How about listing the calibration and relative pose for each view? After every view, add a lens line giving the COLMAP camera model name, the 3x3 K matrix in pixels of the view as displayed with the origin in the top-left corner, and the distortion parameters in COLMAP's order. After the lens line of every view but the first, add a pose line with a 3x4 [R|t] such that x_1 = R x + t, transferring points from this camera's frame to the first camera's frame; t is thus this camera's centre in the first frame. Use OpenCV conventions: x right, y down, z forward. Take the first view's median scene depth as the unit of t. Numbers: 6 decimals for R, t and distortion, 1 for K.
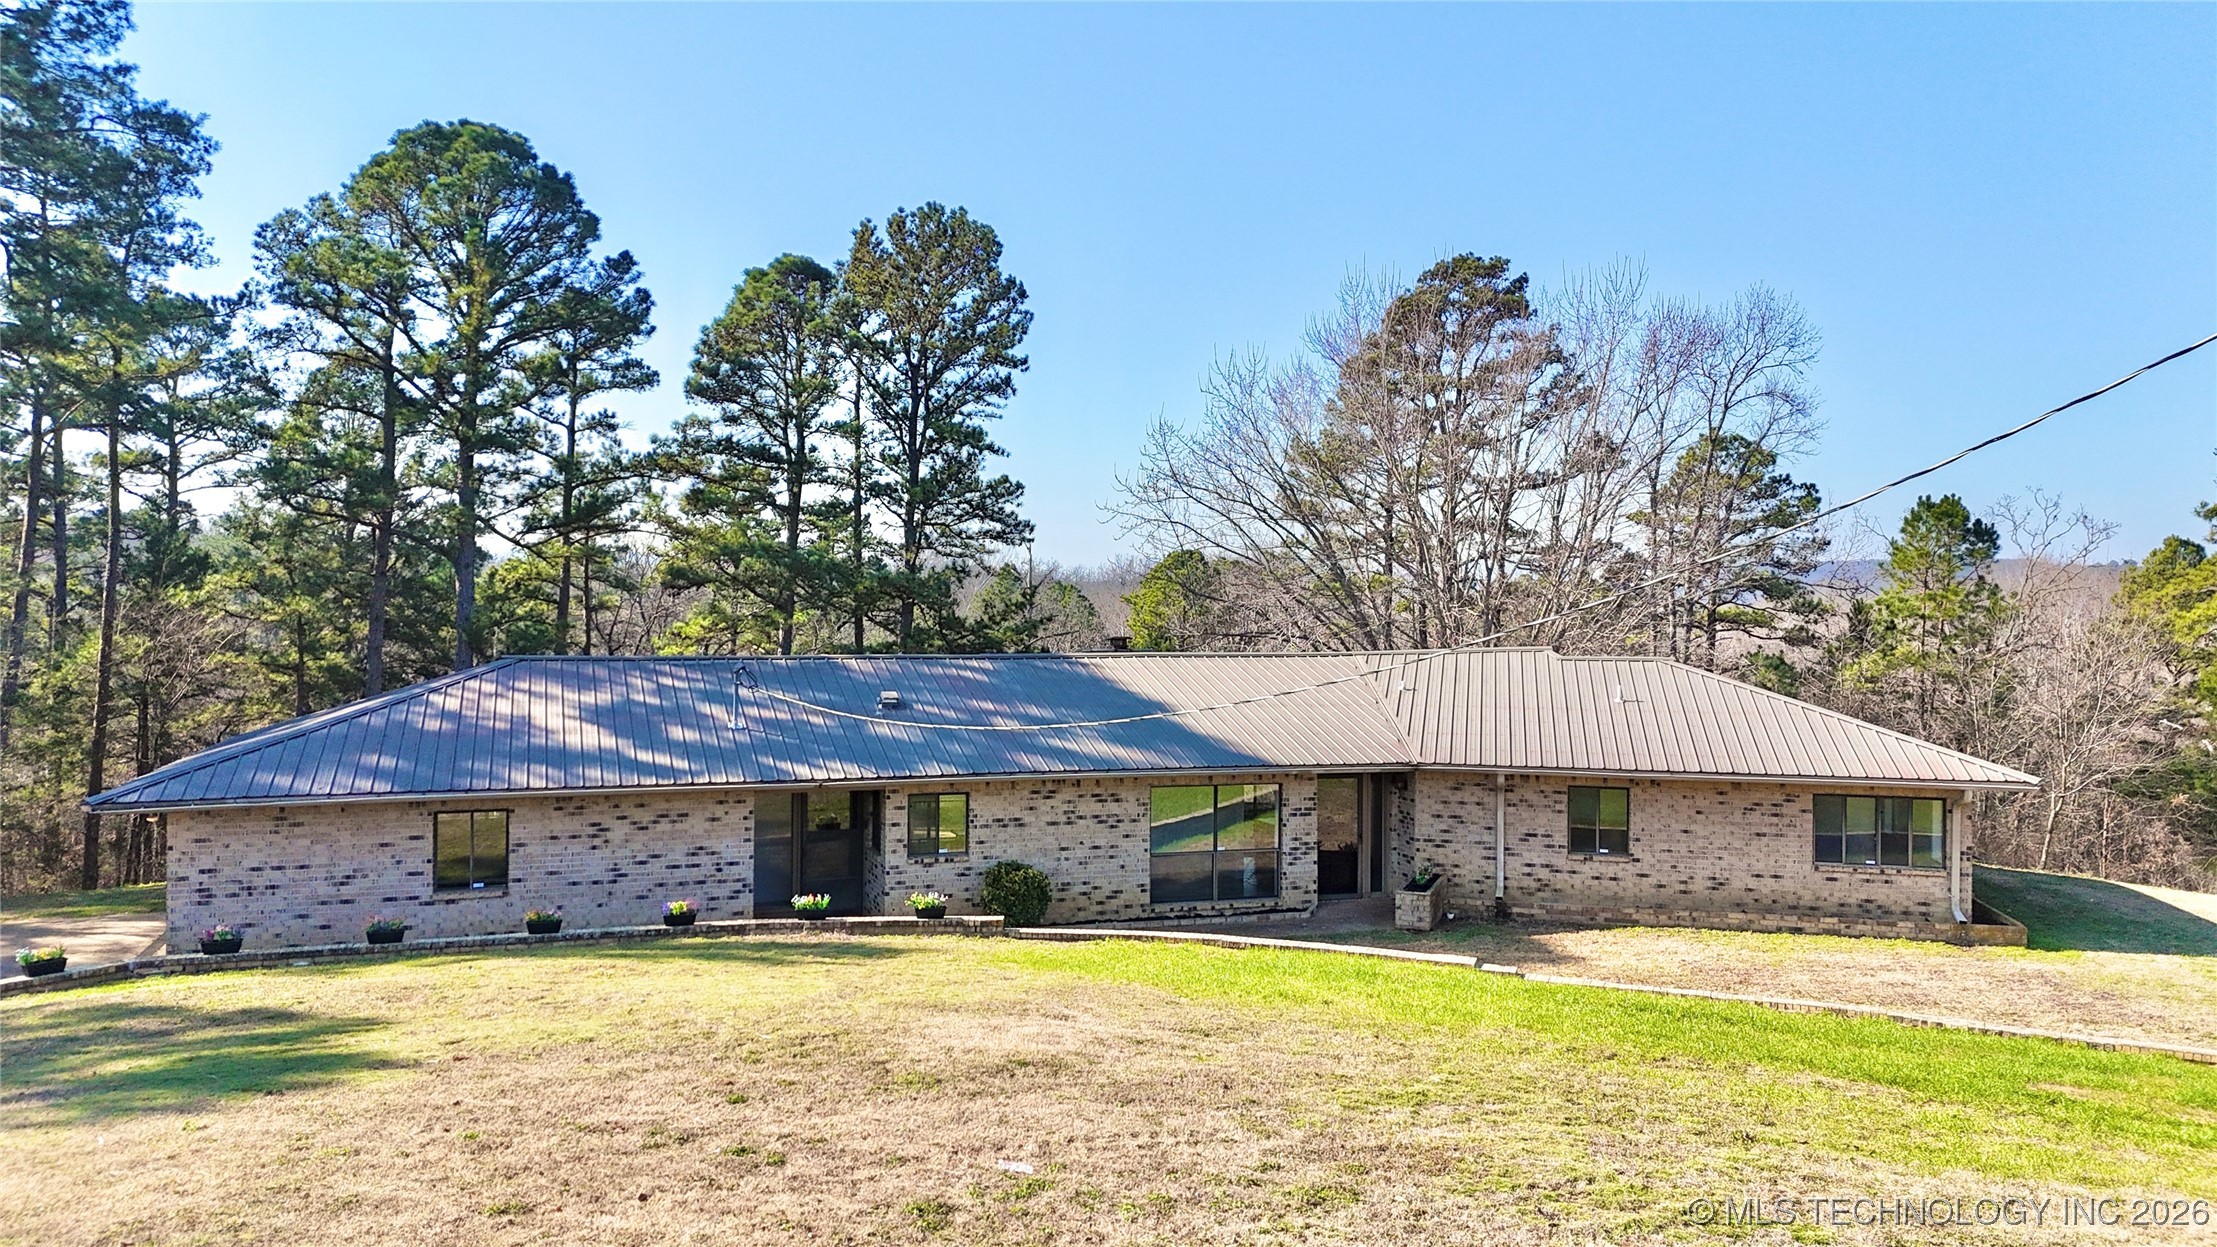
lens RADIAL K [[1578.4, 0, 1109.2], [0, 1578.4, 611.4], [0, 0, 1]] dist [0.139830, -0.204693]
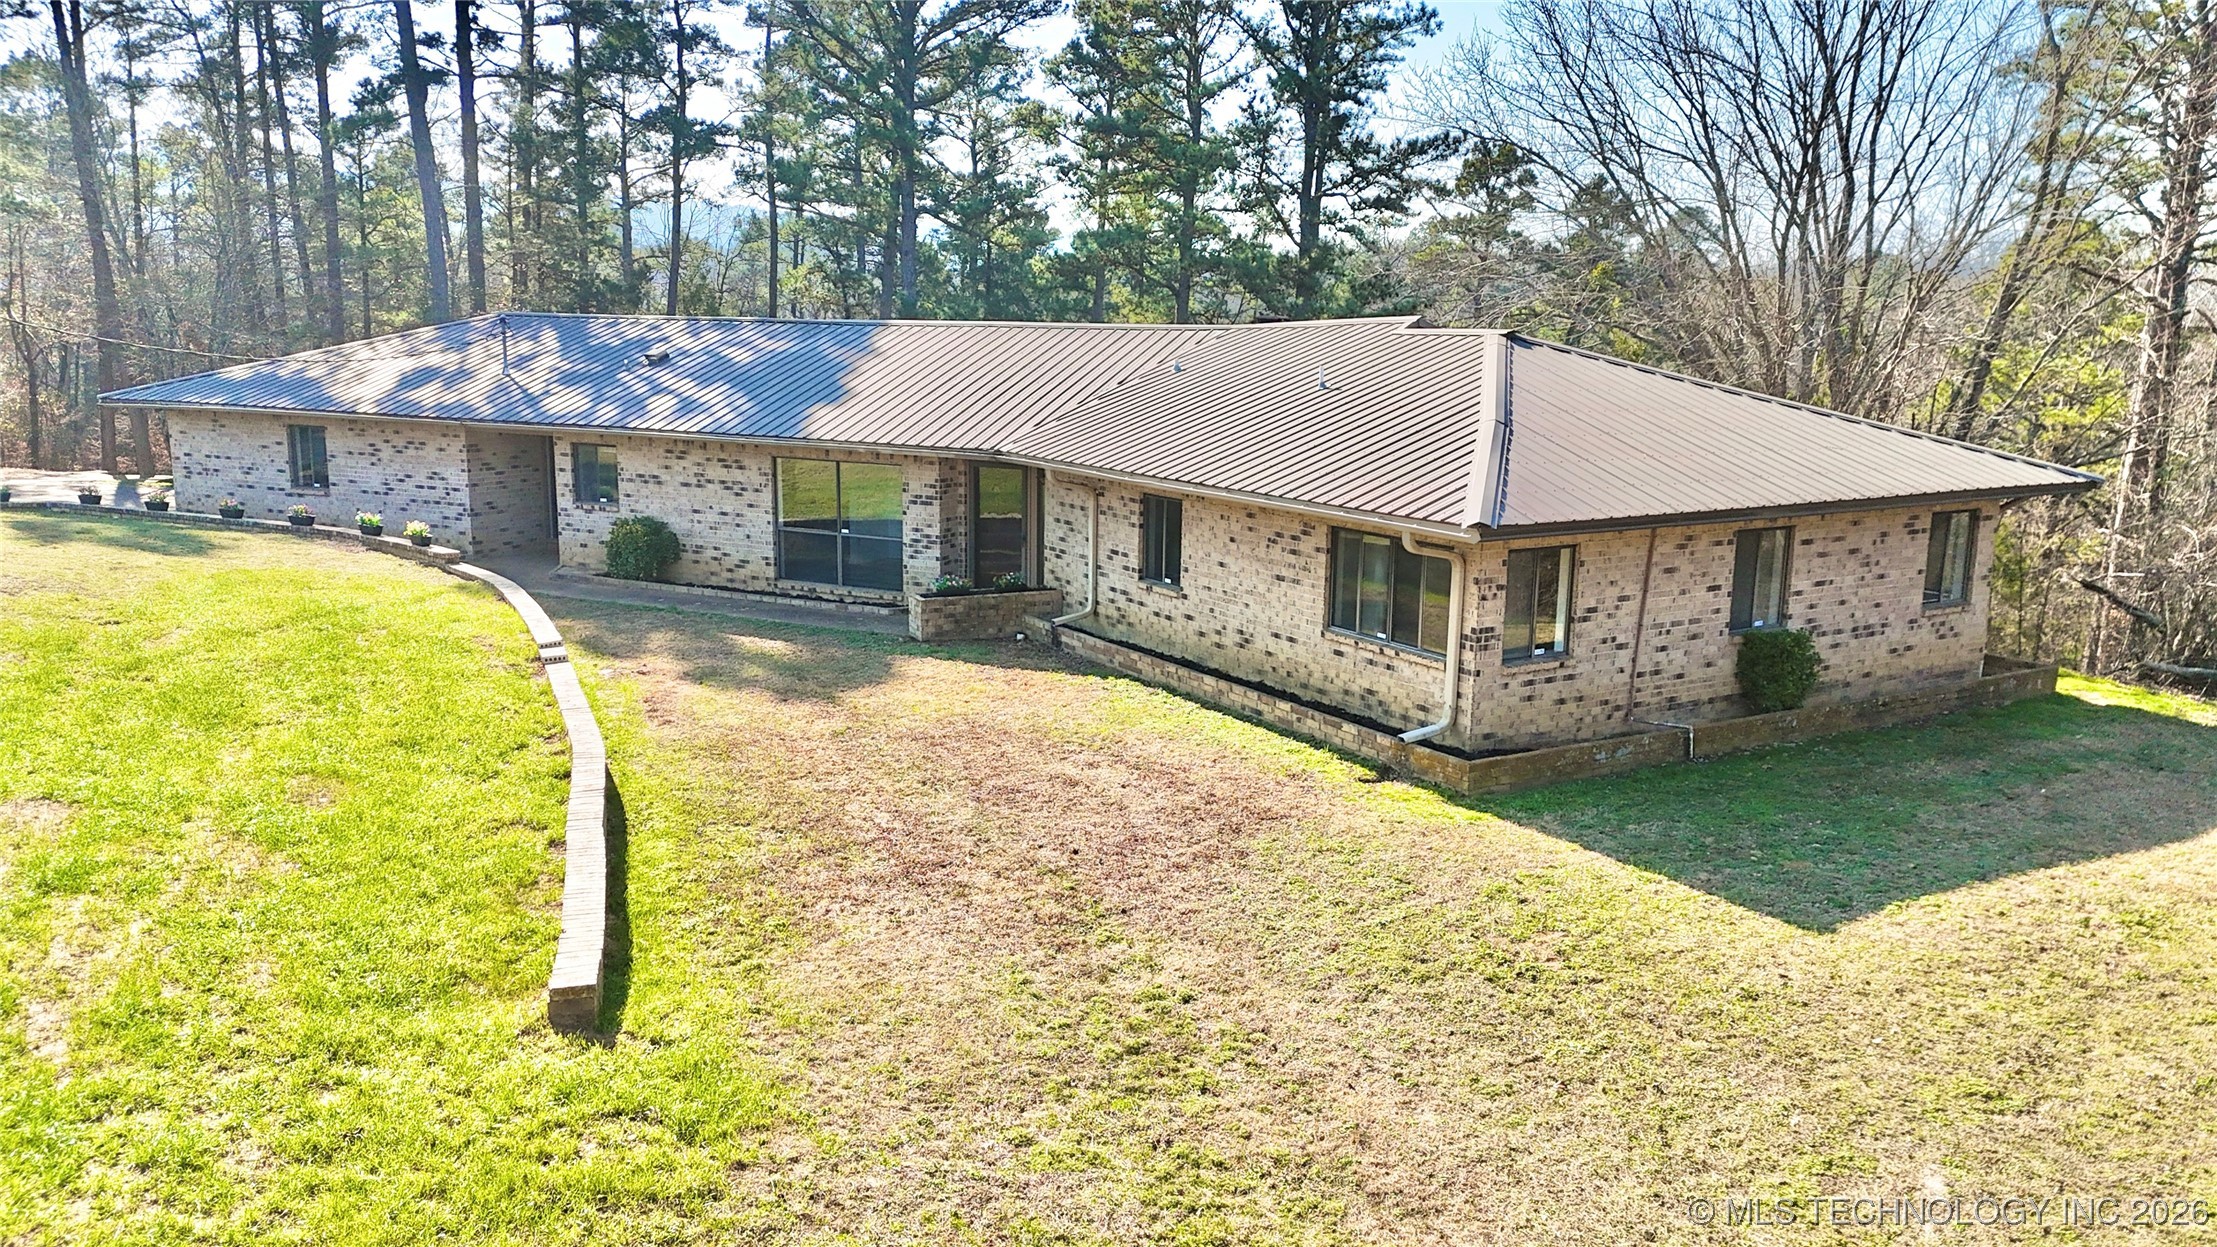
lens RADIAL K [[1578.4, 0, 1109.2], [0, 1578.4, 611.4], [0, 0, 1]] dist [0.139830, -0.204693]
pose [[0.711527, 0.131182, -0.690304, 0.835535], [-0.007453, 0.983772, 0.179269, 0.031185], [0.702619, -0.122410, 0.700958, 0.471380]]
